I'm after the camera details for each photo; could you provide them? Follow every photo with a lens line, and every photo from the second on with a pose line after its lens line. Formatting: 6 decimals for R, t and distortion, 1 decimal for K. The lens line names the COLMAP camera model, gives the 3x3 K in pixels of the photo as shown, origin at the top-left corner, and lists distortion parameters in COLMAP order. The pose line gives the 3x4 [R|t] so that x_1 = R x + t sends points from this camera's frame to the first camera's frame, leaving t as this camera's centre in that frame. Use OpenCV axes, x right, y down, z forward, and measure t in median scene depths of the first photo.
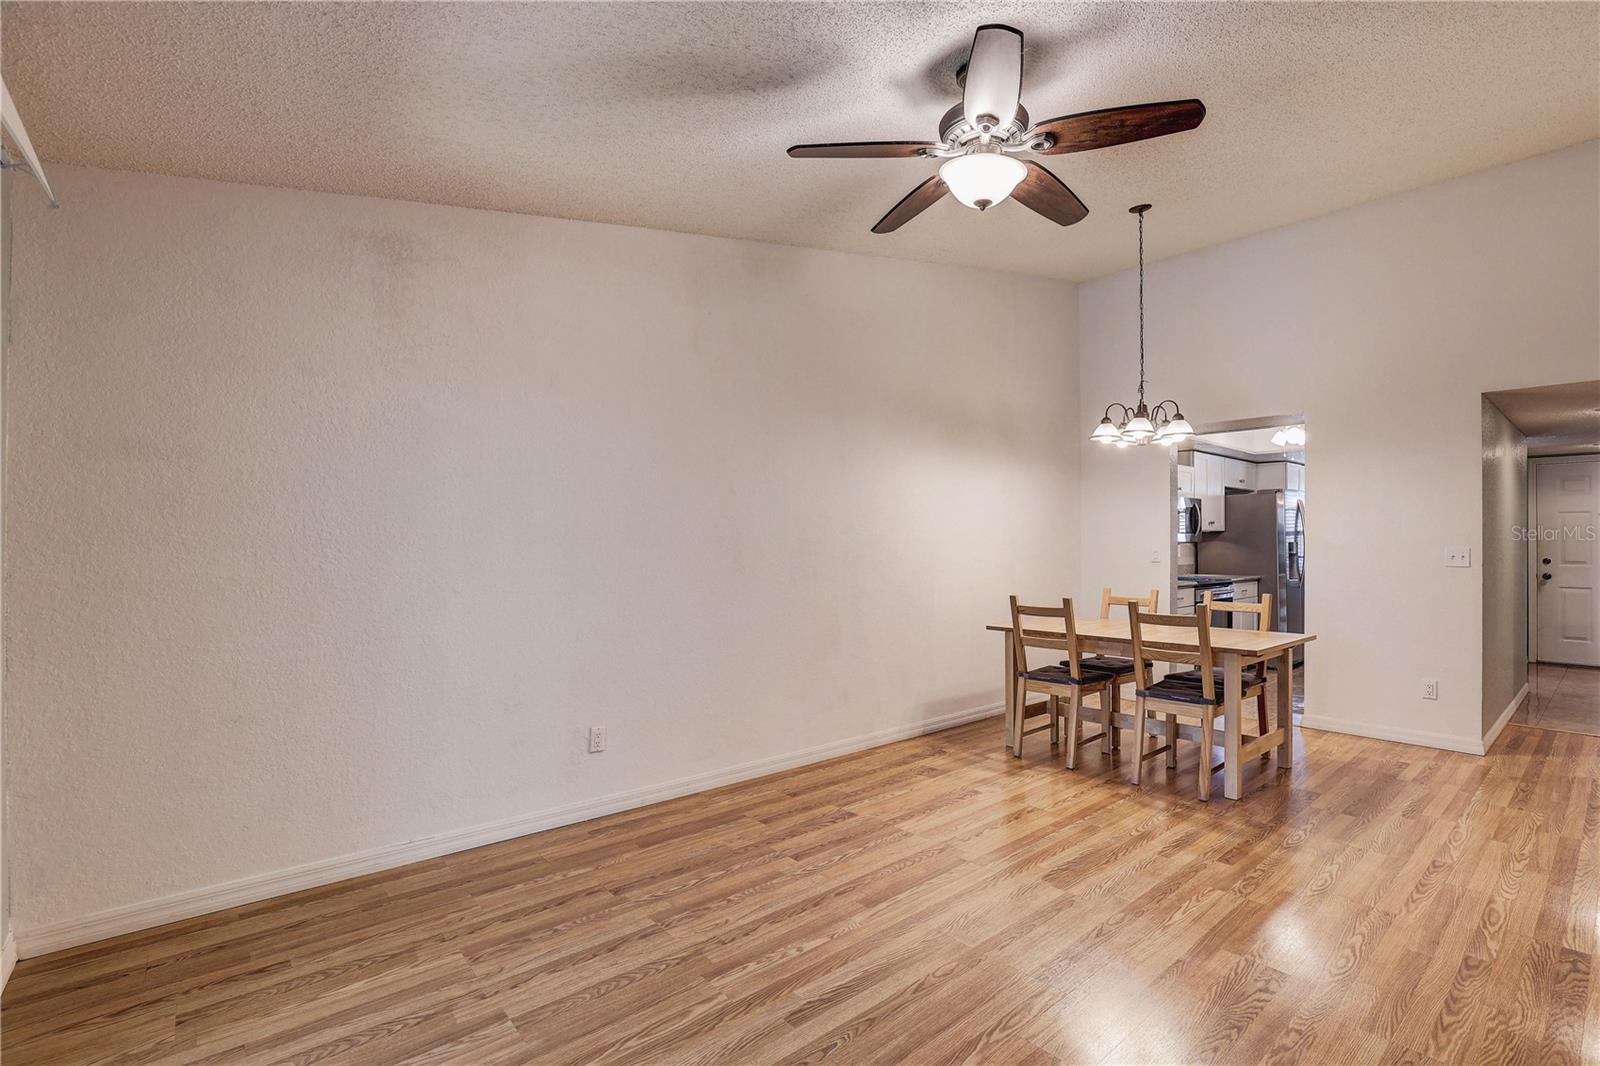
lens RADIAL K [[732.1, 0, 809.4], [0, 732.1, 538.1], [0, 0, 1]] dist [-0.037620, 0.007328]
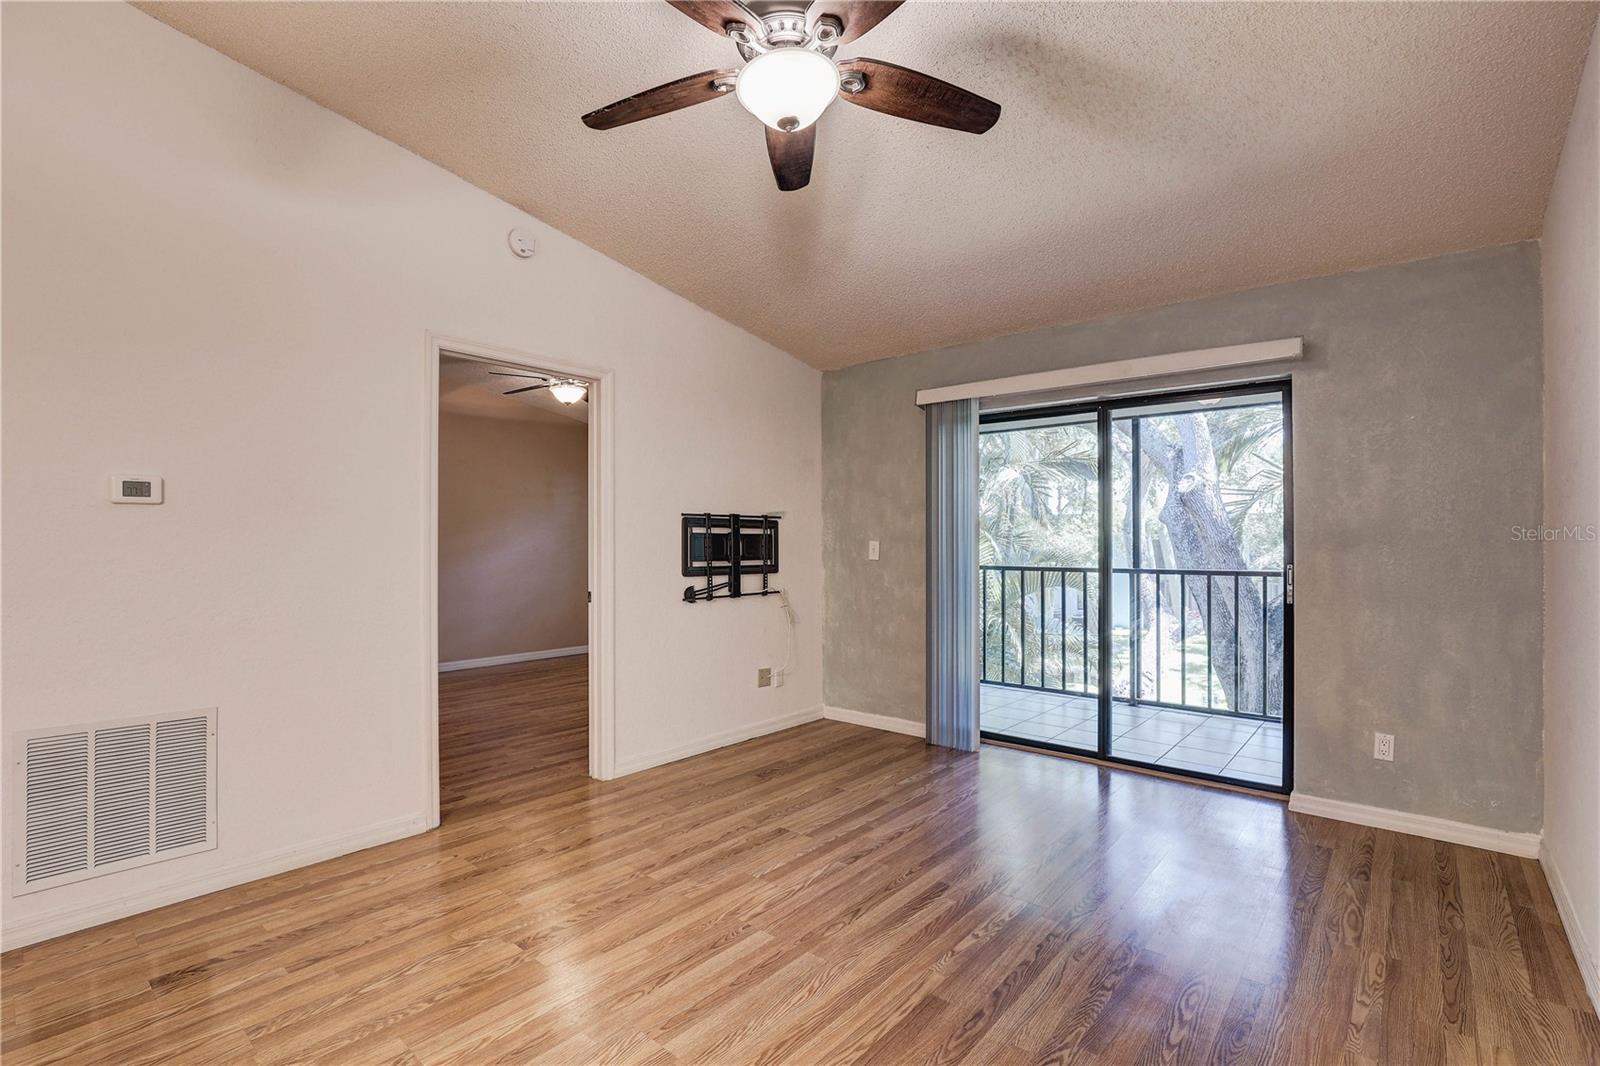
lens RADIAL K [[732.1, 0, 810.8], [0, 732.1, 536.2], [0, 0, 1]] dist [-0.037620, 0.007328]
pose [[-0.986838, 0.001197, -0.161708, 0.322677], [0.002452, 0.999968, -0.007560, 0.012865], [0.161694, -0.007857, -0.986810, 1.677762]]
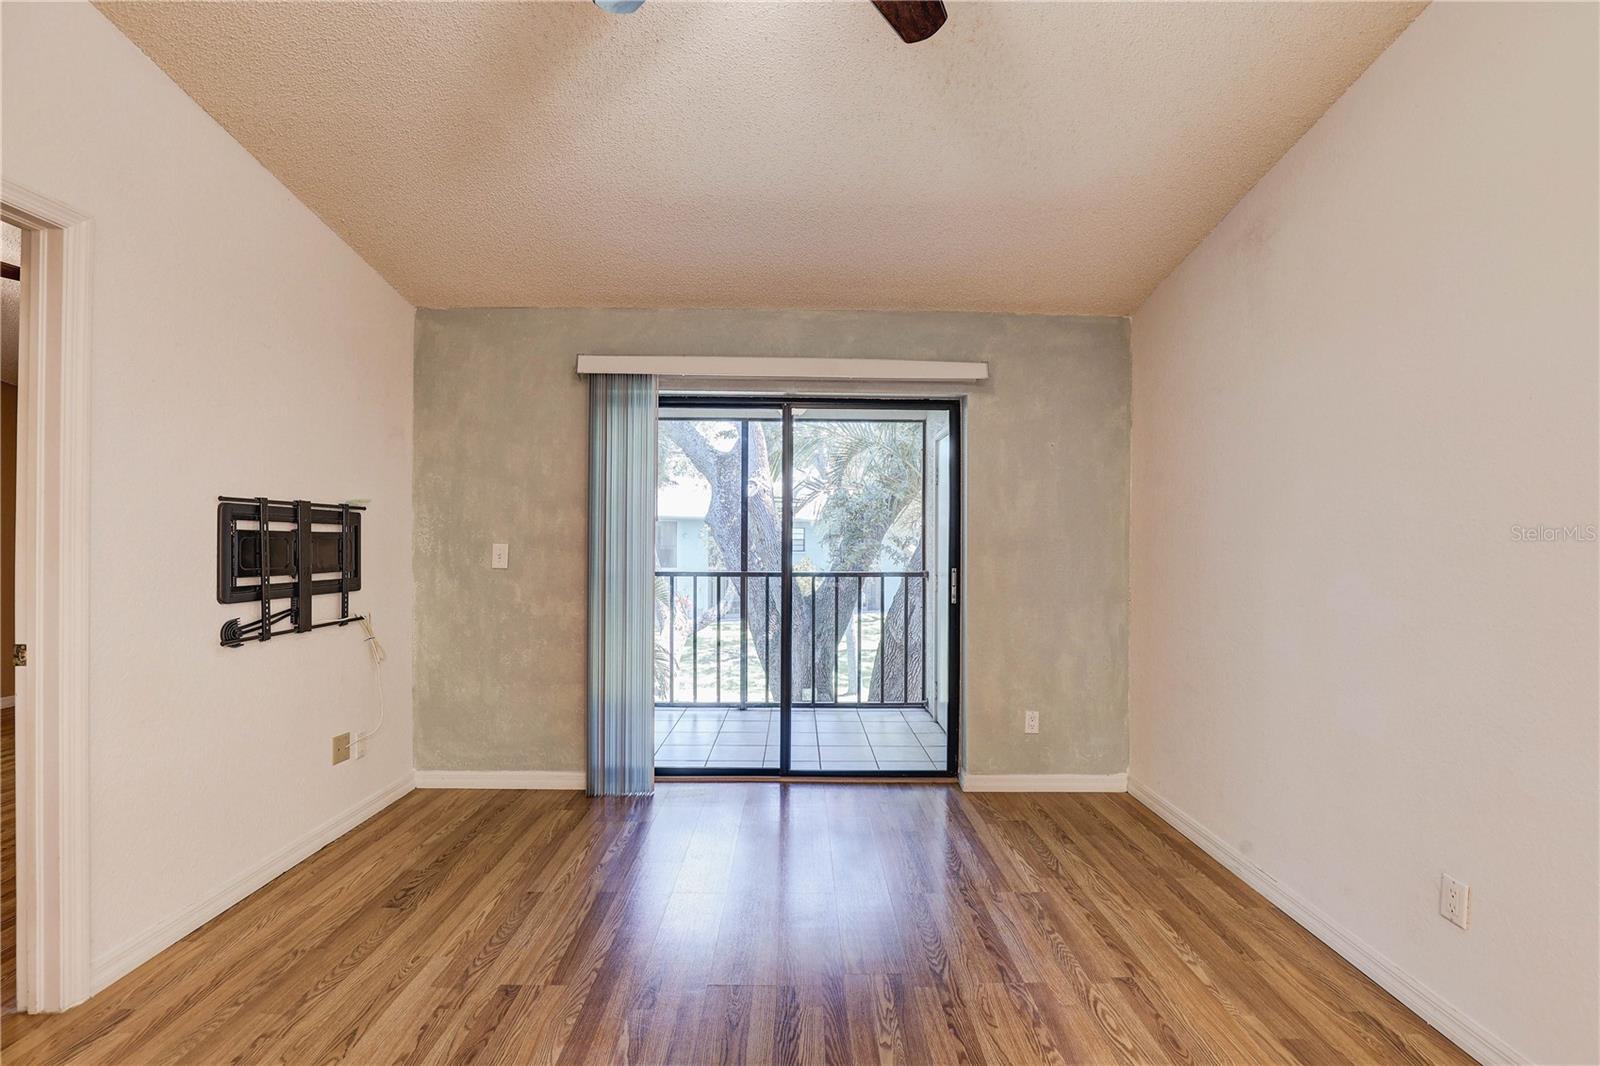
lens RADIAL K [[732.1, 0, 811.9], [0, 732.1, 537.6], [0, 0, 1]] dist [-0.037620, 0.007328]
pose [[-0.634317, -0.006898, -0.773042, 0.565950], [-0.004433, 0.999976, -0.005285, 0.004702], [0.773060, 0.000074, -0.634333, 1.232416]]
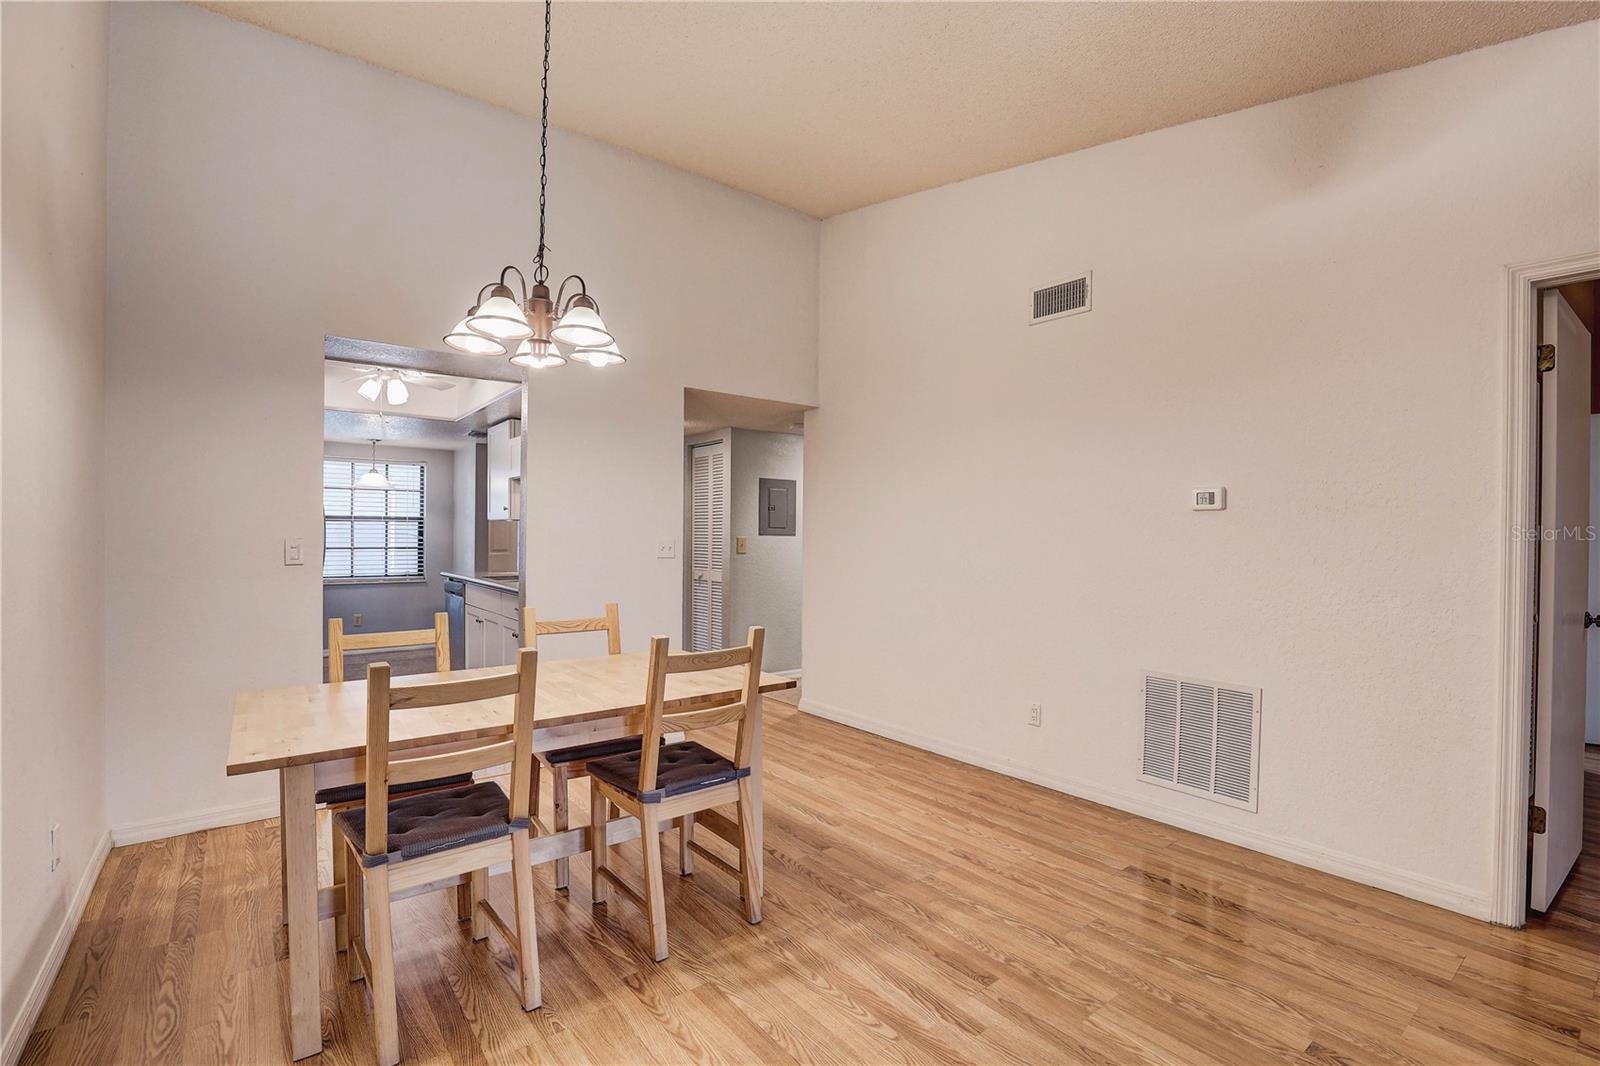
lens RADIAL K [[732.1, 0, 811.7], [0, 732.1, 539.3], [0, 0, 1]] dist [-0.037620, 0.007328]
pose [[0.035954, -0.004020, 0.999345, -0.154449], [-0.012177, 0.999916, 0.004461, 0.011695], [-0.999279, -0.012329, 0.035902, 1.240335]]
